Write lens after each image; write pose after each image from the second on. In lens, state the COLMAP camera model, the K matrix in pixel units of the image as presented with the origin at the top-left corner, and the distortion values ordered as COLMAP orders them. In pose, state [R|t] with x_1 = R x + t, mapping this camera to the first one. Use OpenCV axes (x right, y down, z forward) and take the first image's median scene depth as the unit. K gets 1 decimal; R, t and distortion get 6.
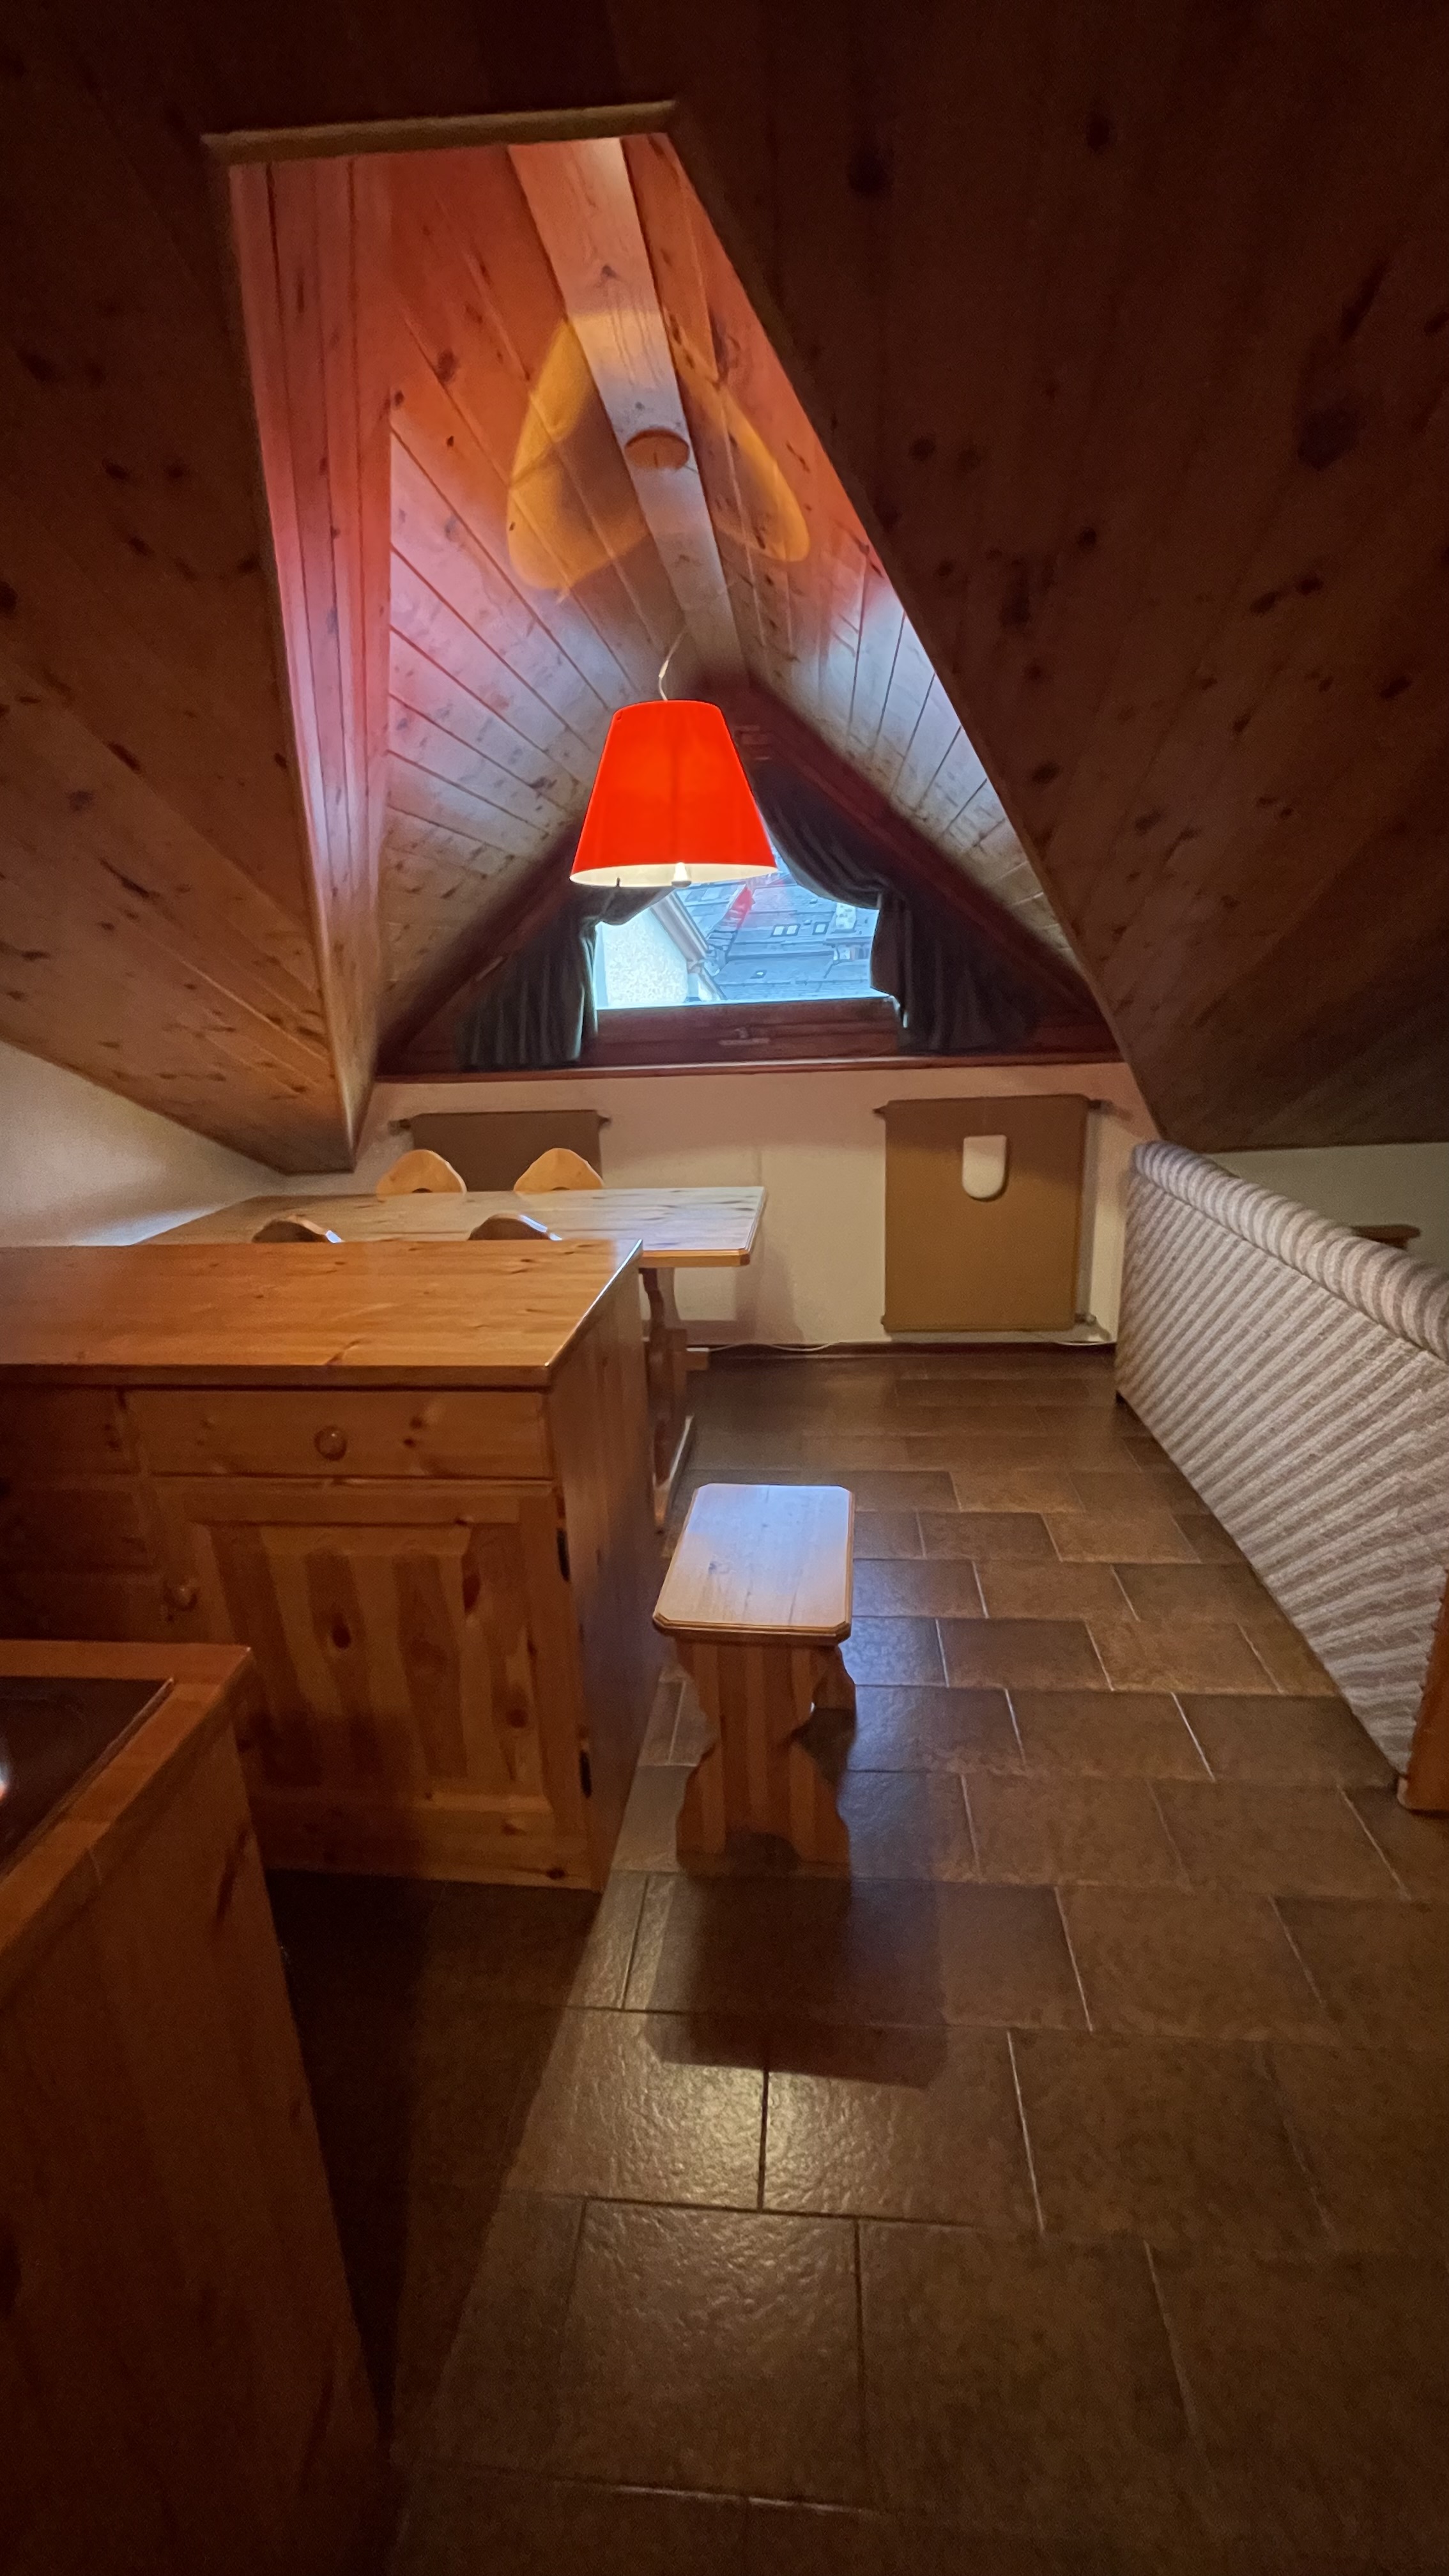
lens RADIAL K [[1036.7, 0, 724.5], [0, 1036.7, 1288.0], [0, 0, 1]] dist [-0.001733, -0.000249]
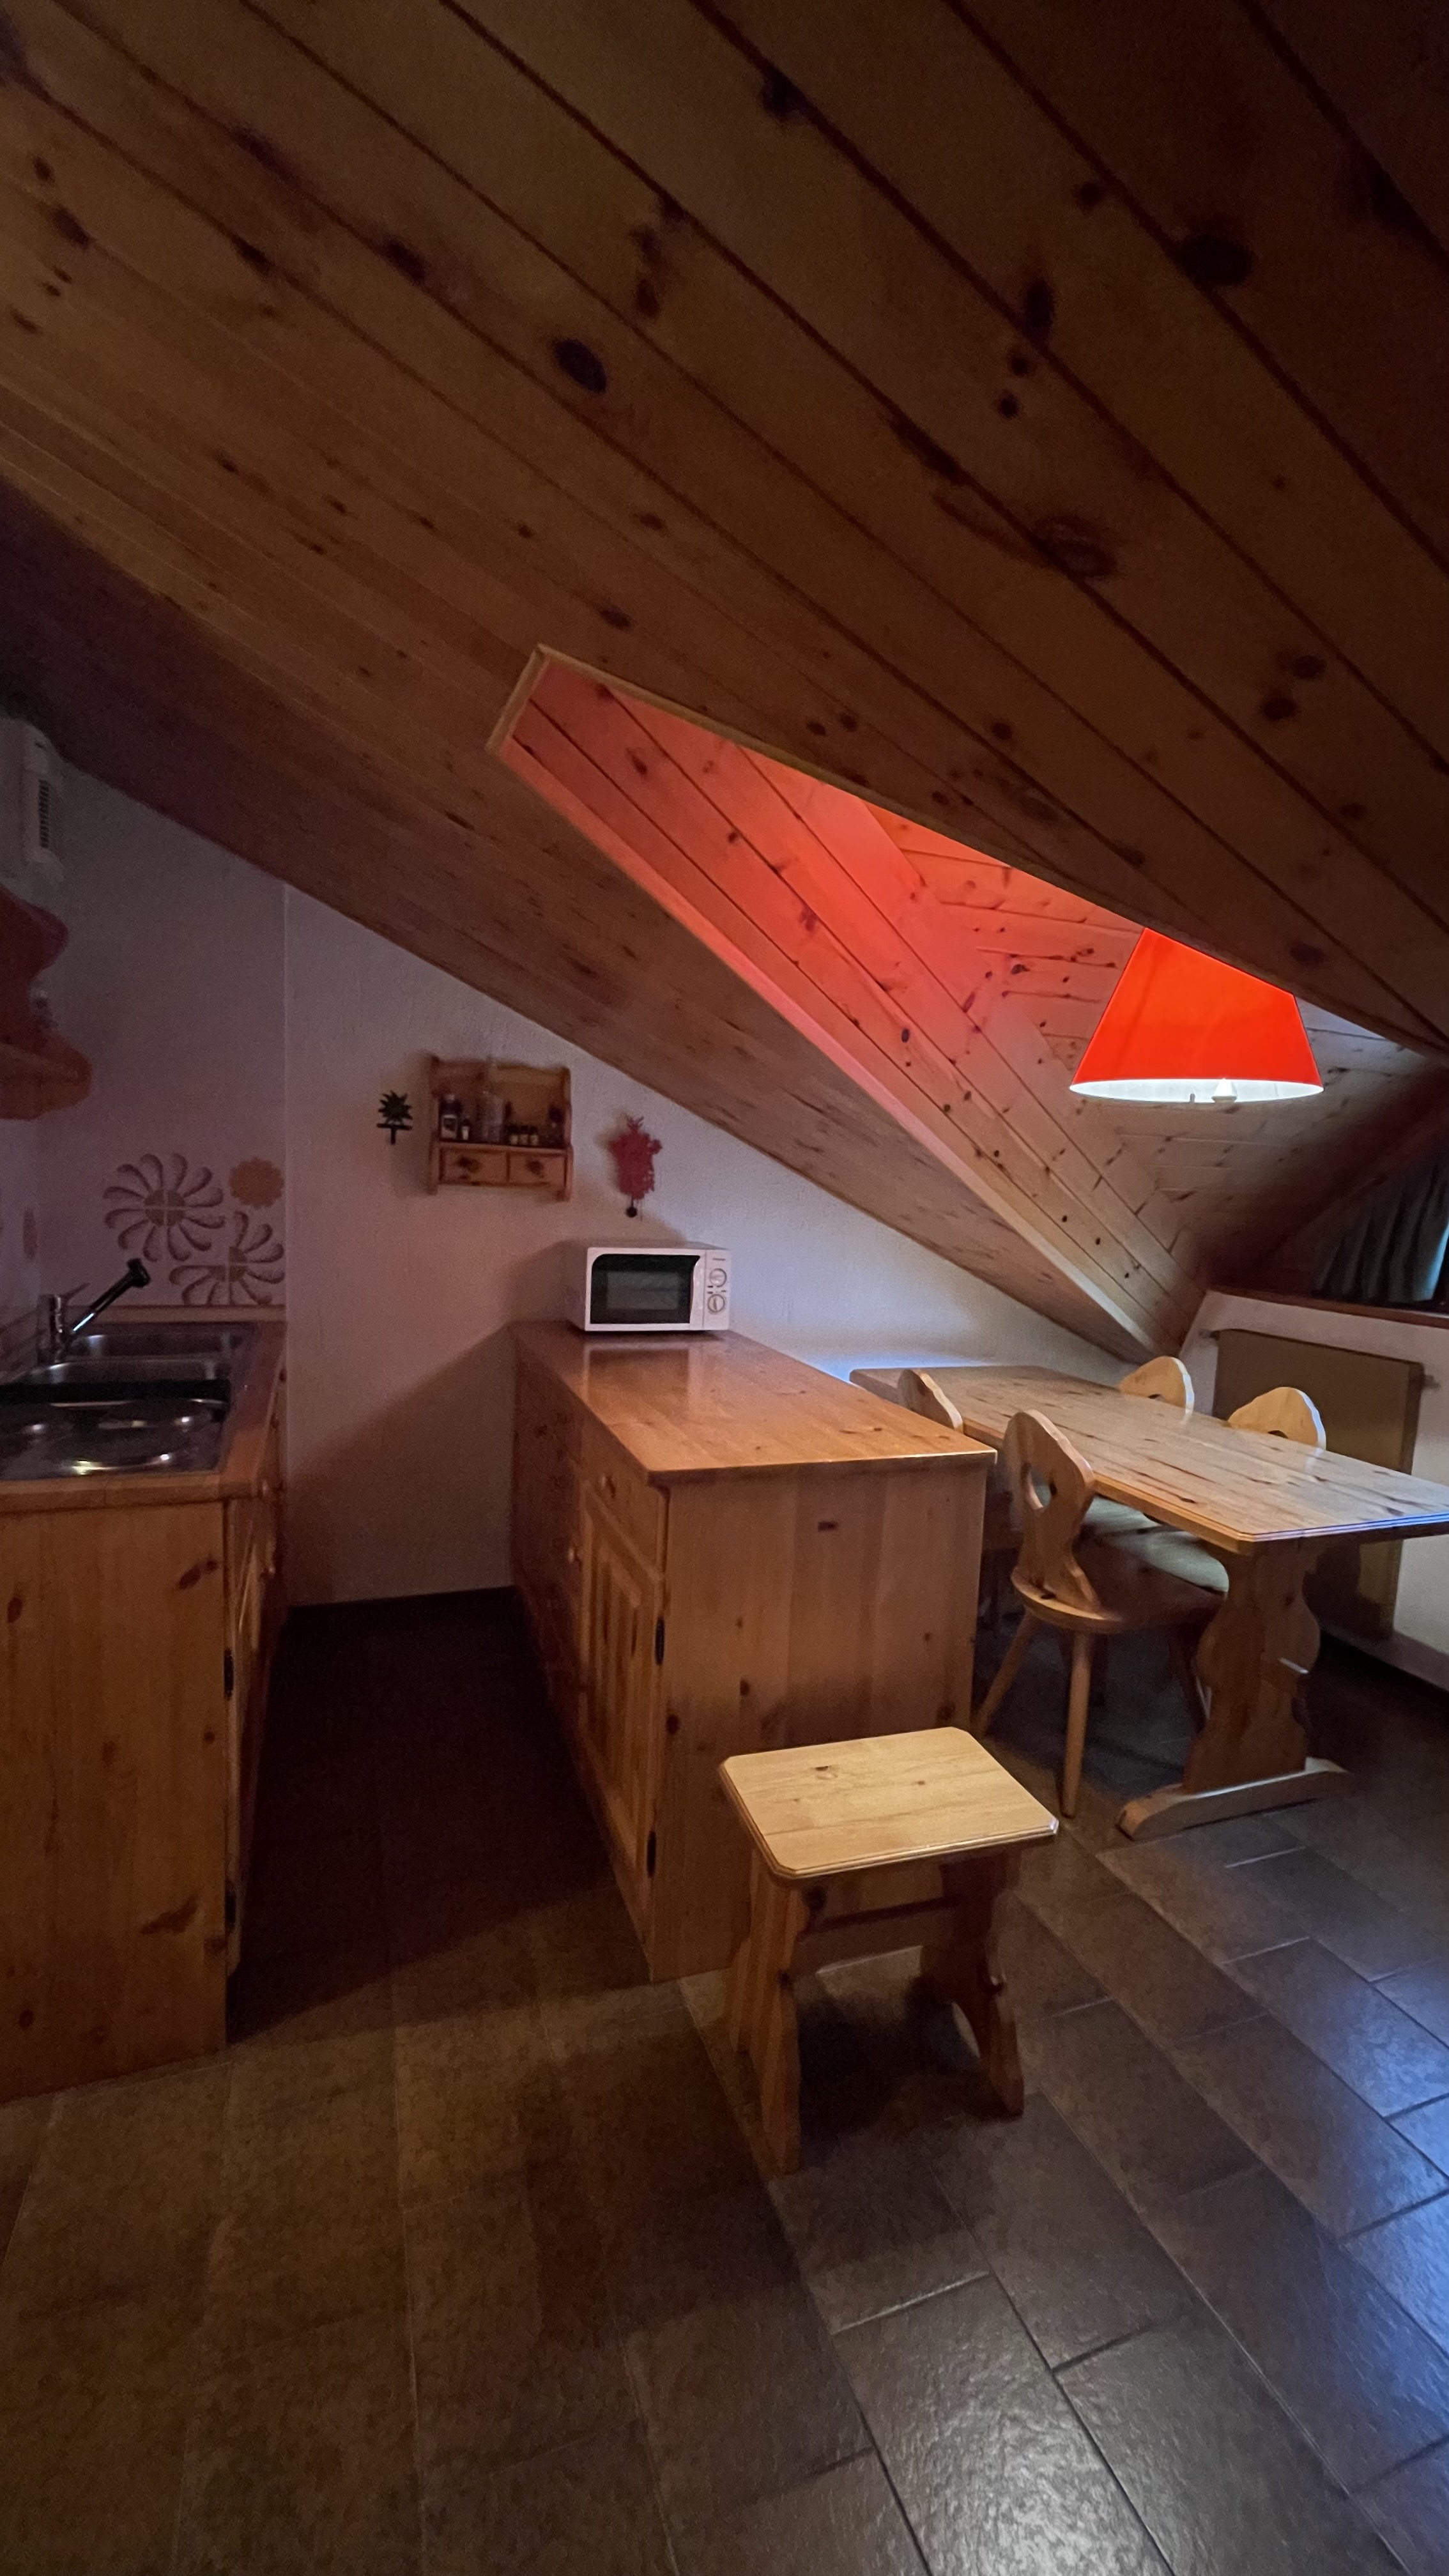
lens RADIAL K [[1036.7, 0, 724.5], [0, 1036.7, 1288.0], [0, 0, 1]] dist [-0.001733, -0.000249]
pose [[0.421975, 0.157500, -0.892822, 0.597763], [-0.320349, 0.947170, 0.015681, -0.115723], [0.848124, 0.279397, 0.450137, 0.283408]]
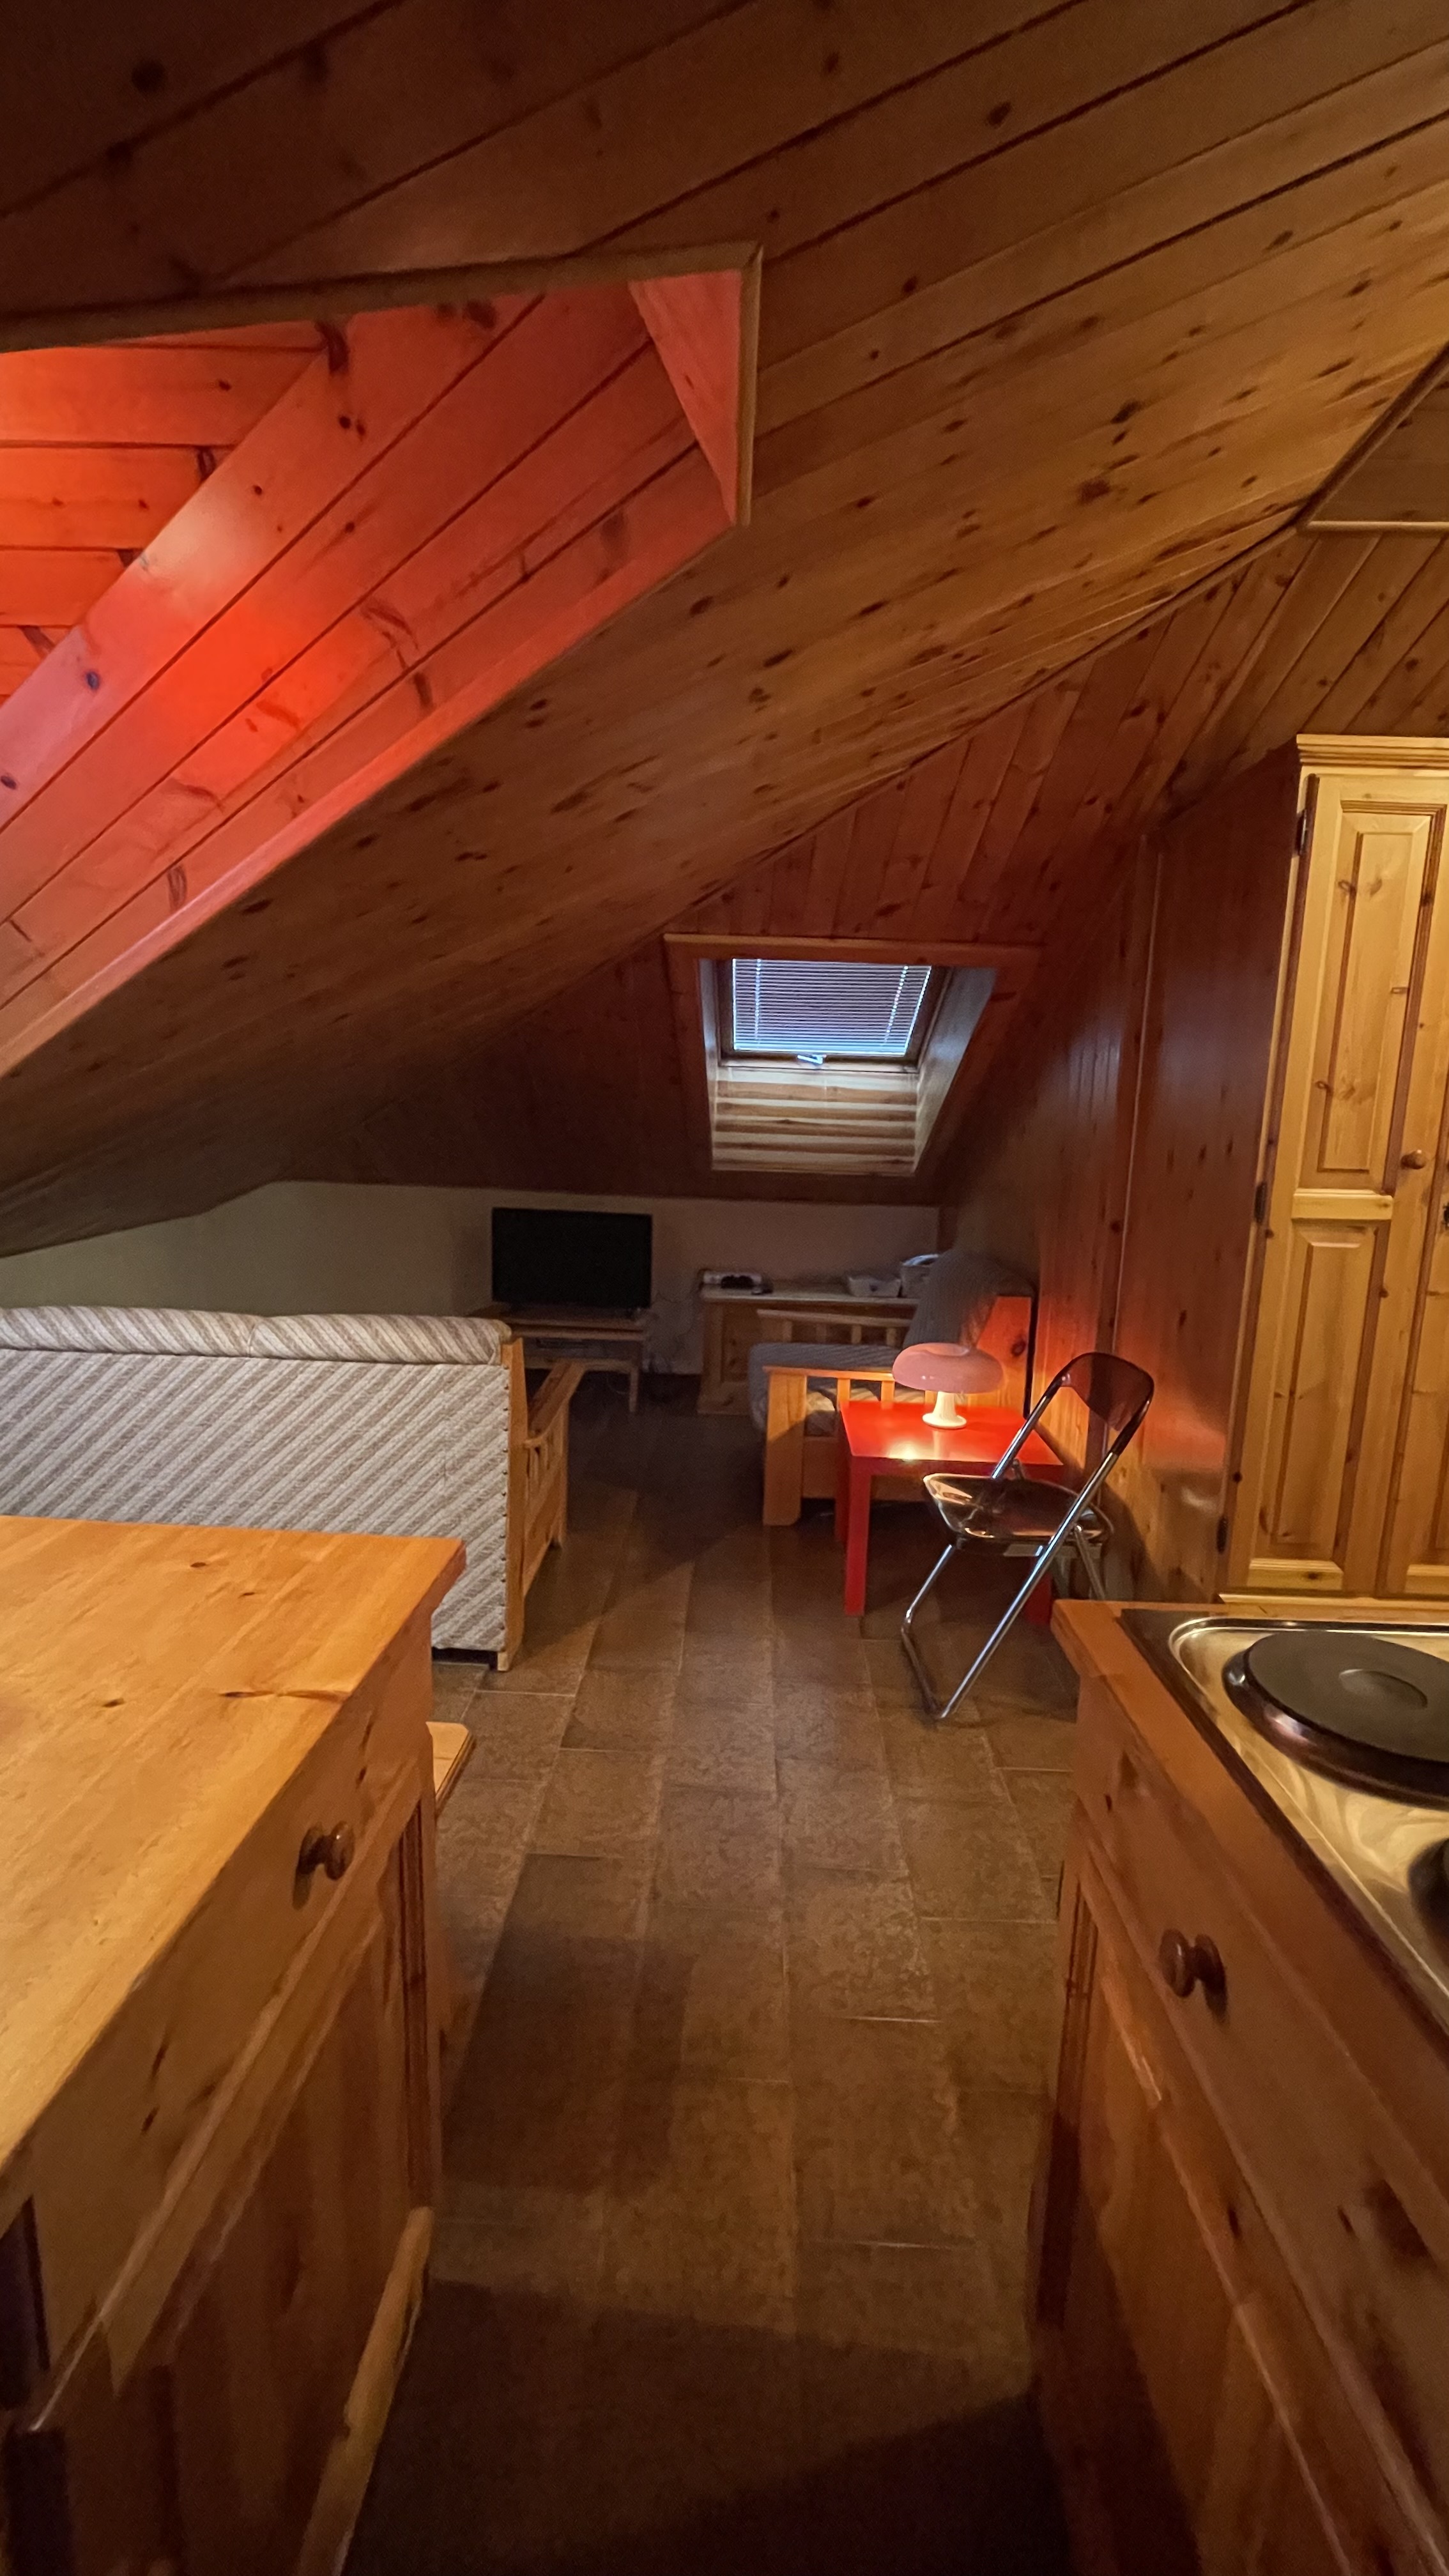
lens RADIAL K [[1022.0, 0, 729.6], [0, 1022.0, 1289.8], [0, 0, 1]] dist [-0.000052, -0.000043]
pose [[-0.059111, -0.127900, 0.990024, -0.584741], [0.260860, 0.955319, 0.138992, -0.103478], [-0.963565, 0.266473, -0.023106, 0.480763]]
